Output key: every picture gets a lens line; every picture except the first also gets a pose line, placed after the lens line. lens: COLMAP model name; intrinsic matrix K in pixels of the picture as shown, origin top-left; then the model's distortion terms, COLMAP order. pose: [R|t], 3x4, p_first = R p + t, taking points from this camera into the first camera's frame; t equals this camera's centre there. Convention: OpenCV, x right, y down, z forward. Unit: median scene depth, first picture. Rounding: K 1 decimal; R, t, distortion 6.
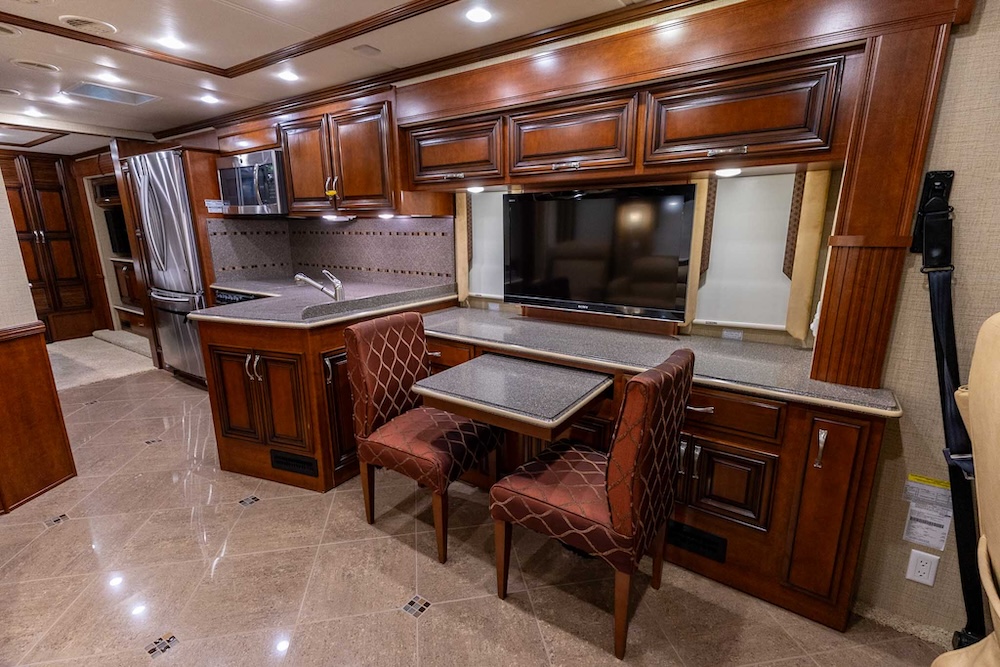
lens RADIAL K [[457.4, 0, 497.0], [0, 457.4, 332.9], [0, 0, 1]] dist [0.021623, -0.000973]
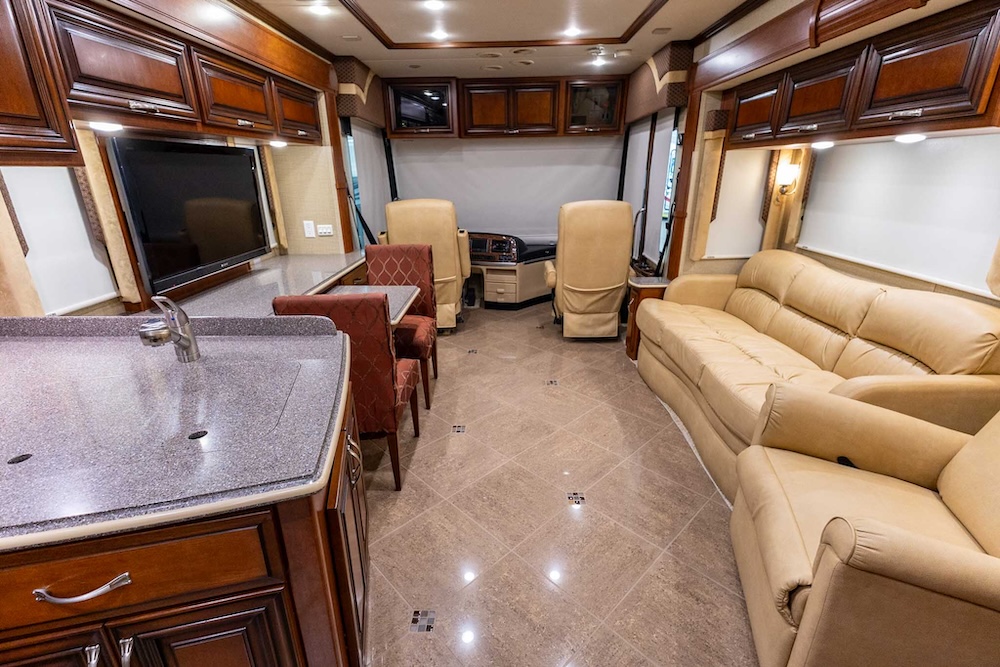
lens RADIAL K [[457.4, 0, 497.0], [0, 457.4, 332.9], [0, 0, 1]] dist [0.021623, -0.000973]
pose [[-0.552692, -0.270248, 0.788351, -0.767869], [0.206867, 0.871868, 0.443906, -0.197068], [-0.807303, 0.408427, -0.425969, 0.789356]]
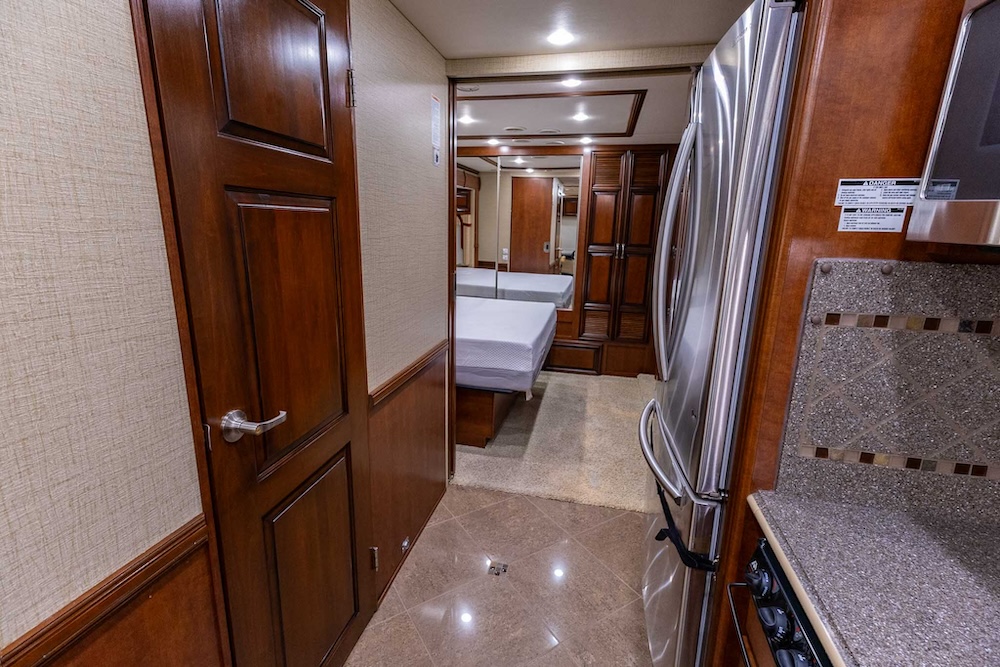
lens RADIAL K [[457.4, 0, 497.0], [0, 457.4, 332.9], [0, 0, 1]] dist [0.021623, -0.000973]
pose [[0.372406, 0.229559, -0.899231, -0.538989], [-0.238176, 0.960115, 0.146464, -0.237419], [0.896987, 0.159632, 0.412228, 0.875730]]
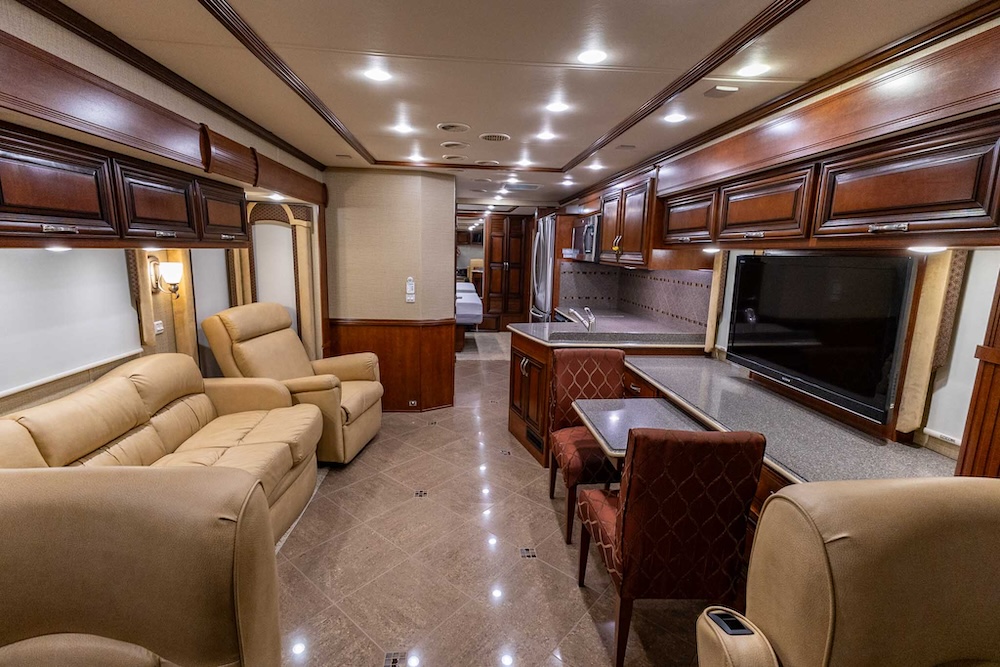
lens RADIAL K [[457.4, 0, 497.0], [0, 457.4, 332.9], [0, 0, 1]] dist [0.021623, -0.000973]
pose [[0.635920, 0.158262, -0.755354, 0.392027], [-0.205742, 0.978092, 0.031720, -0.045510], [0.743825, 0.135237, 0.654549, -0.037574]]
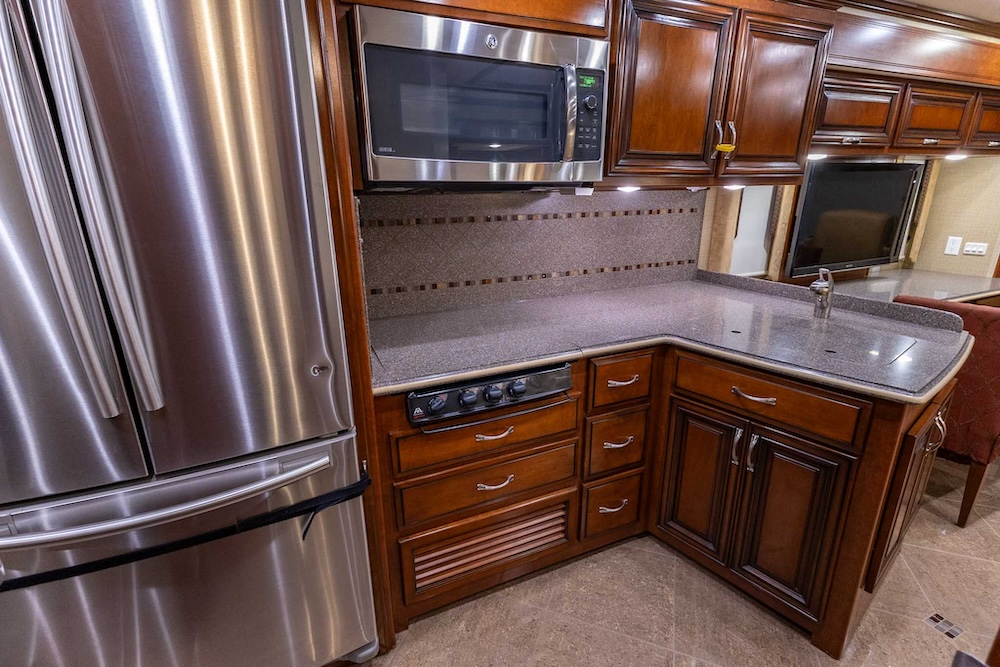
lens RADIAL K [[451.3, 0, 495.7], [0, 451.3, 331.9], [0, 0, 1]] dist [0.031132, -0.010344]
pose [[0.524981, -0.252878, 0.812679, -0.996825], [0.209092, 0.963899, 0.164861, -0.215028], [-0.825030, 0.083376, 0.558904, 0.863636]]
